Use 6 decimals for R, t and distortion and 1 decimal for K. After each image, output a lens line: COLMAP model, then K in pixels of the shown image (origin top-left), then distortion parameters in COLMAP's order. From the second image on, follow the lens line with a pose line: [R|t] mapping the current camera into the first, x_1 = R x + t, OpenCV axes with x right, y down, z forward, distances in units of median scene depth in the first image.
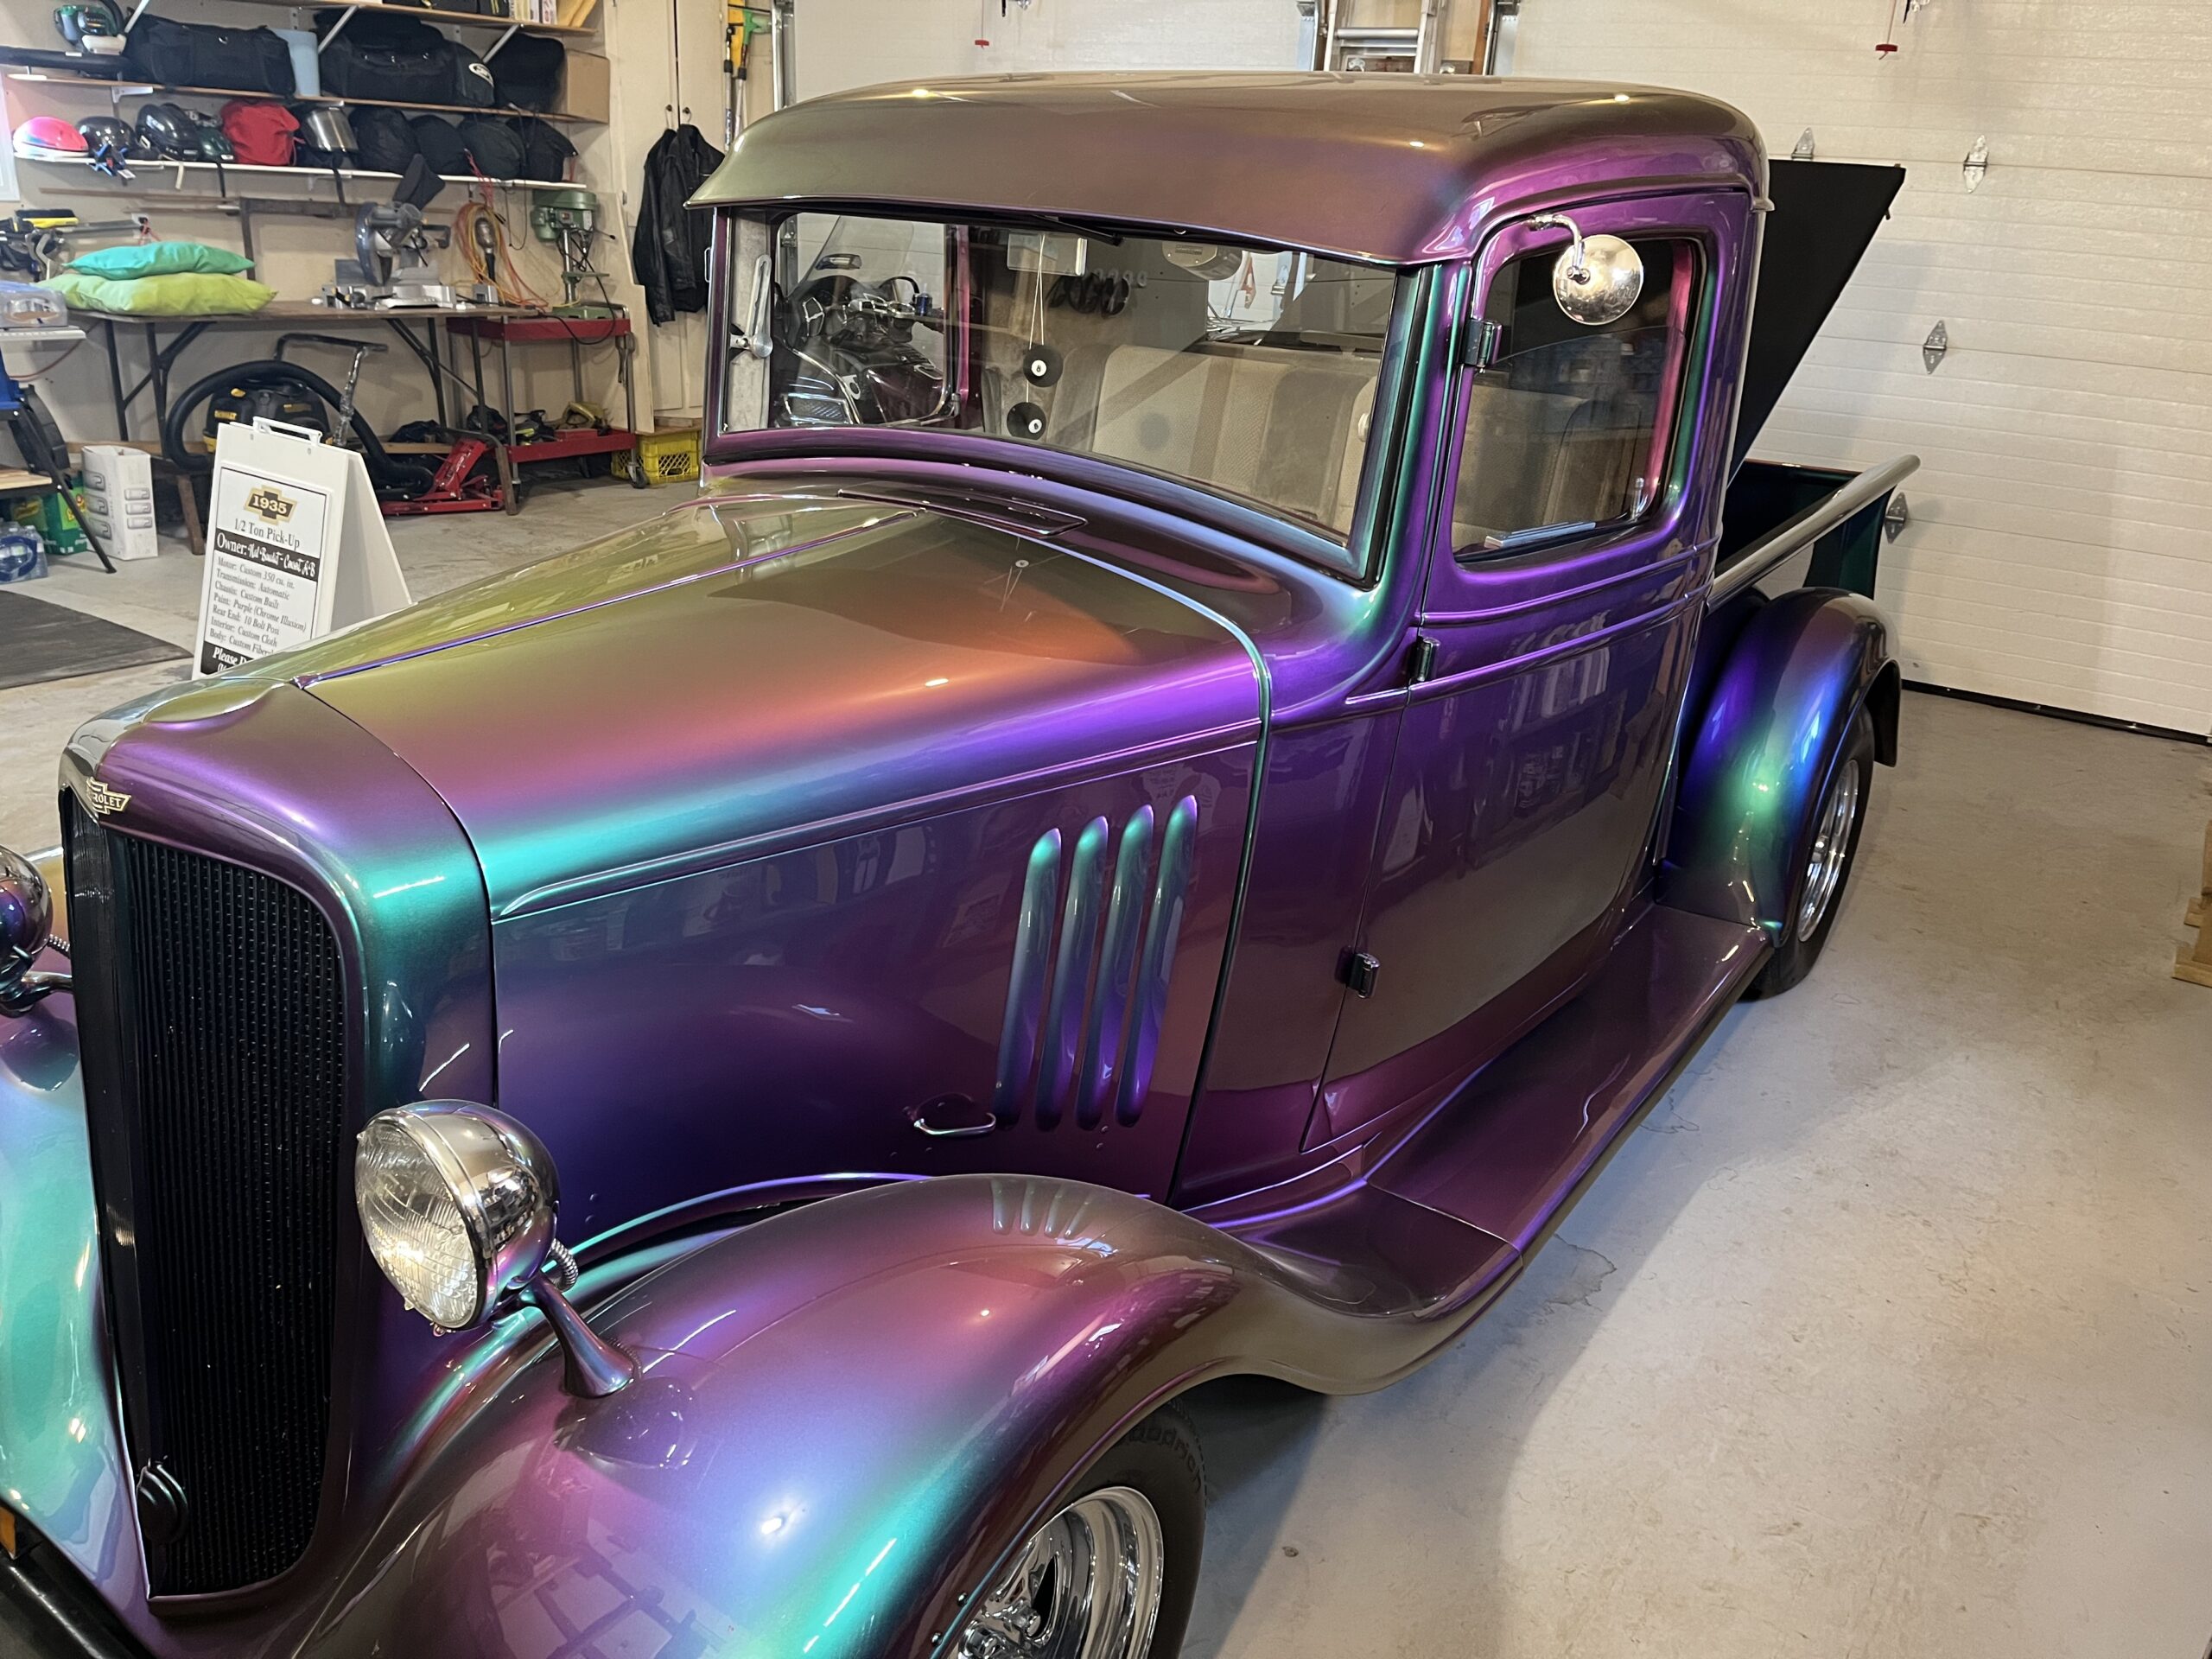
lens RADIAL K [[1676.1, 0, 1101.8], [0, 1676.1, 781.0], [0, 0, 1]] dist [0.060466, -0.102016]
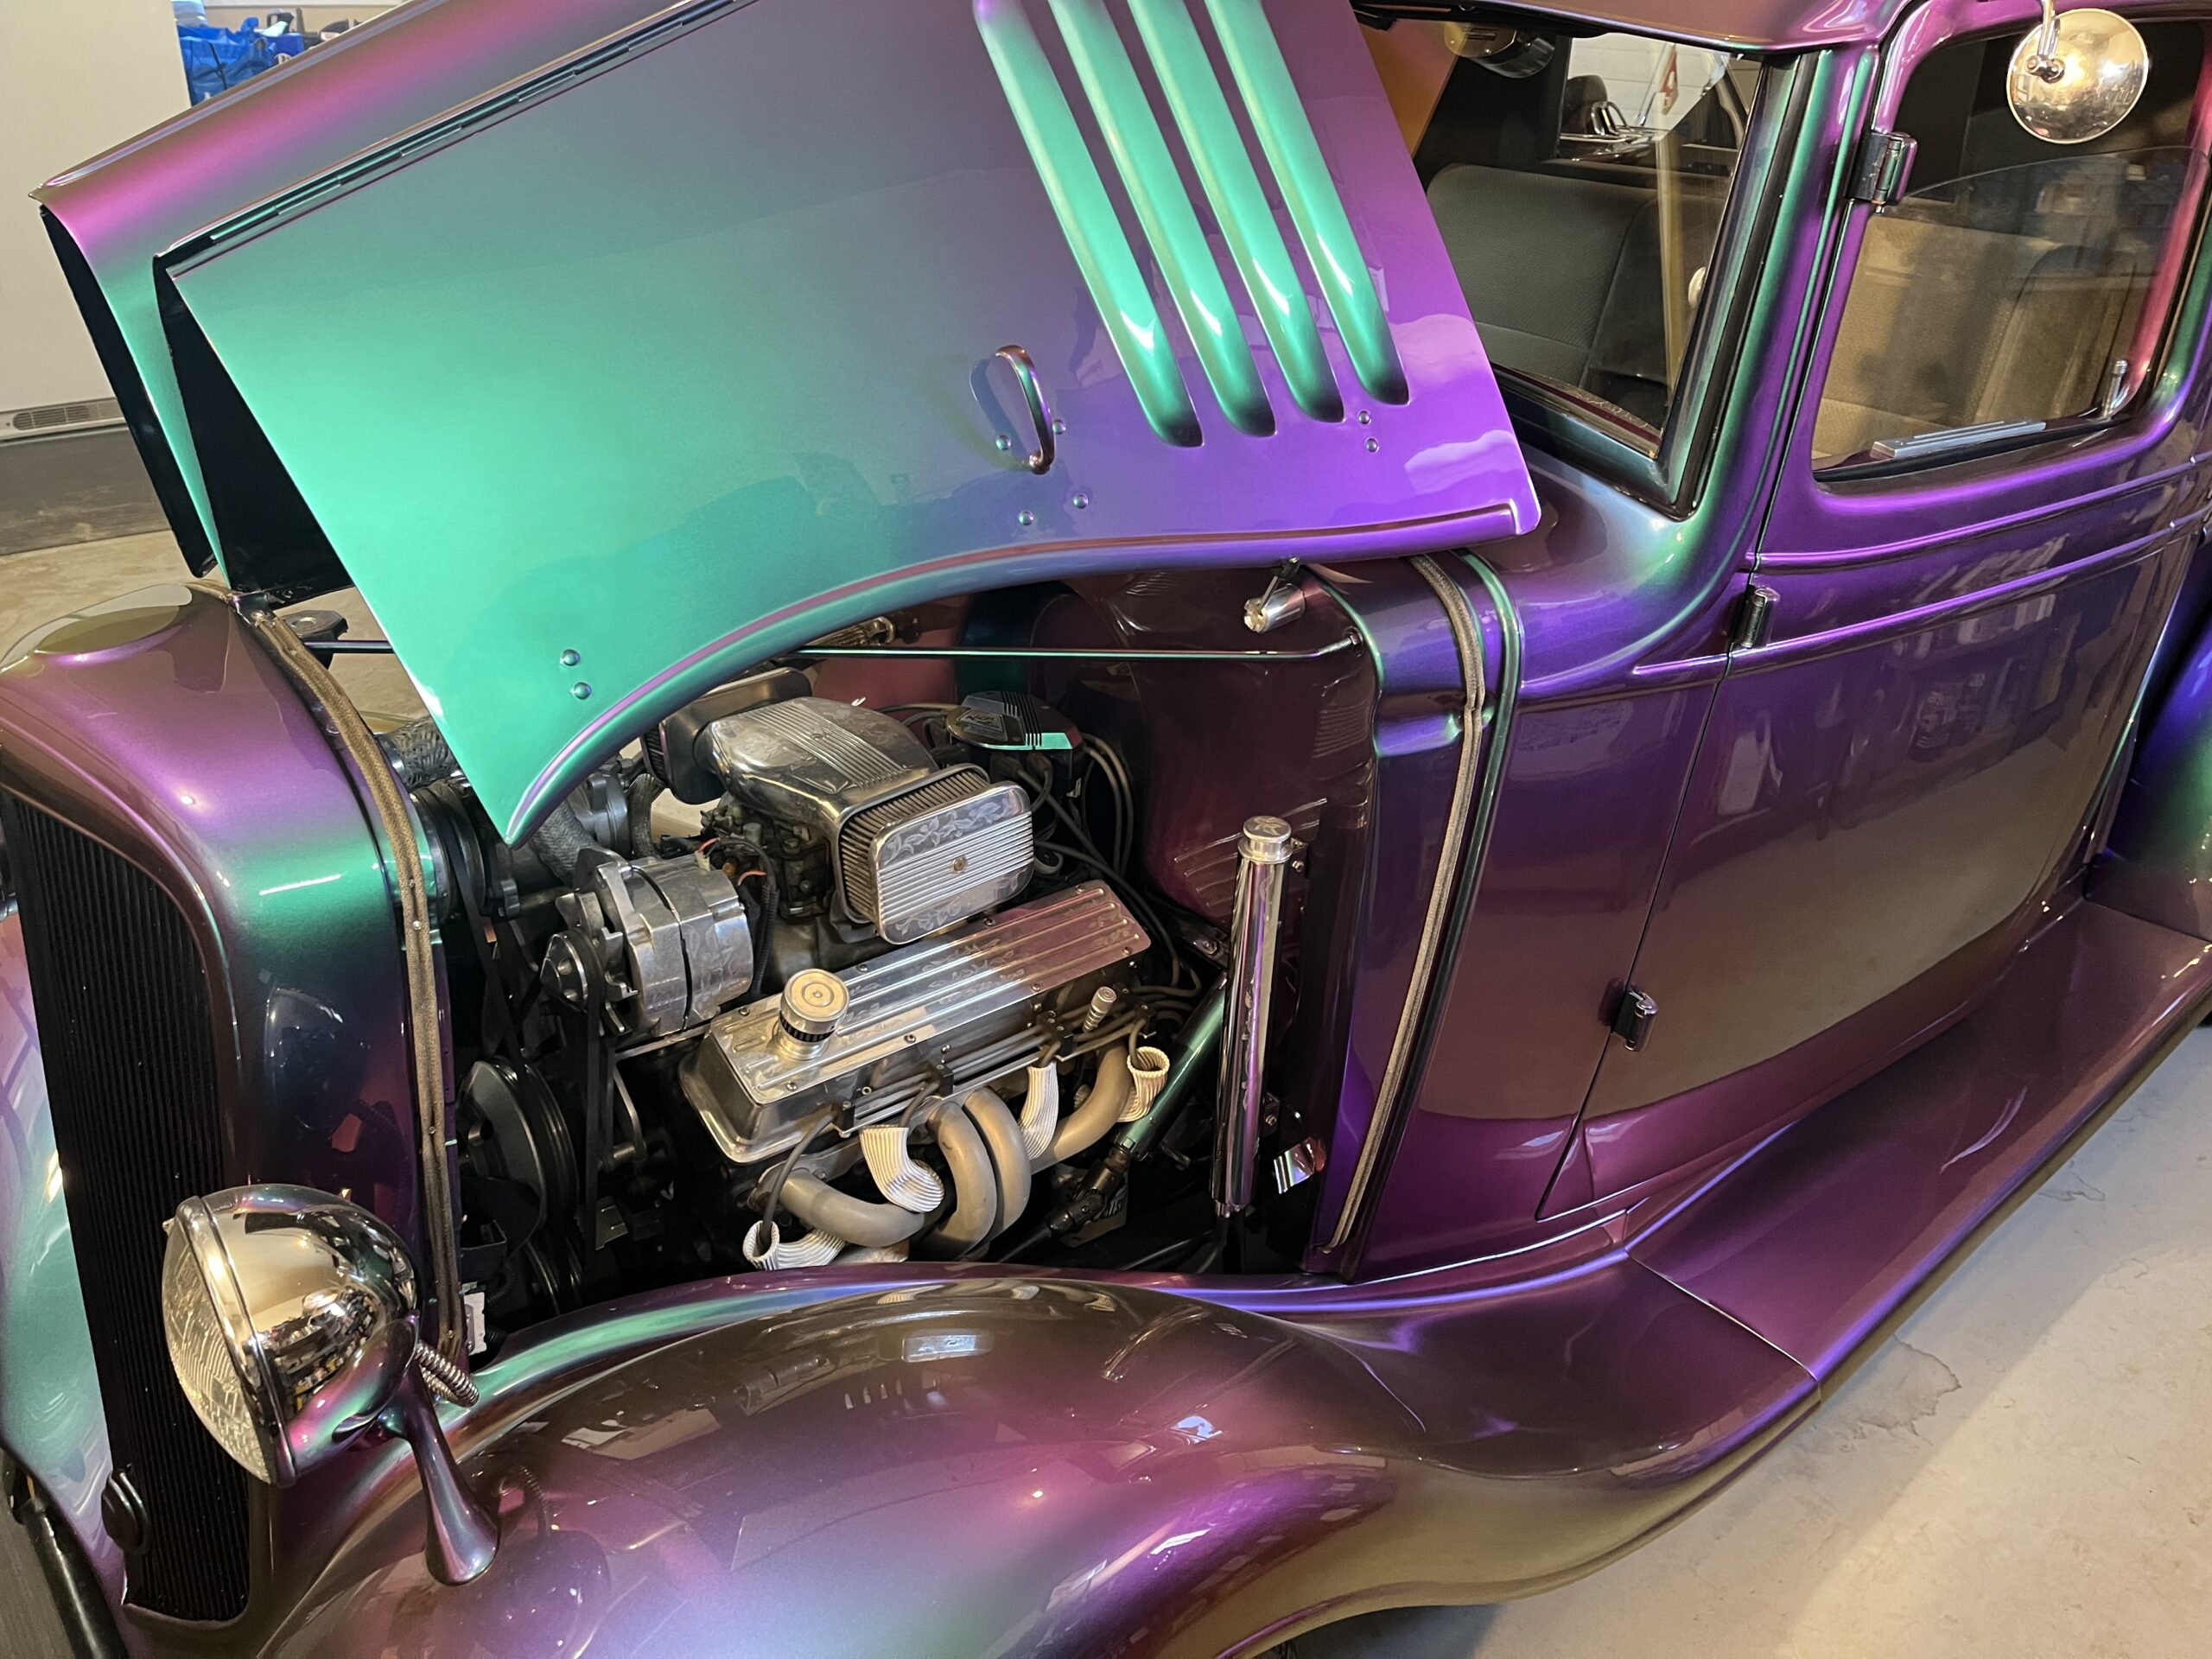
lens RADIAL K [[1676.1, 0, 1101.8], [0, 1676.1, 781.0], [0, 0, 1]] dist [0.060466, -0.102016]
pose [[0.971967, 0.084633, -0.219356, 0.084103], [-0.061910, 0.992169, 0.108479, -0.063950], [0.226819, -0.091858, 0.969595, 0.225628]]
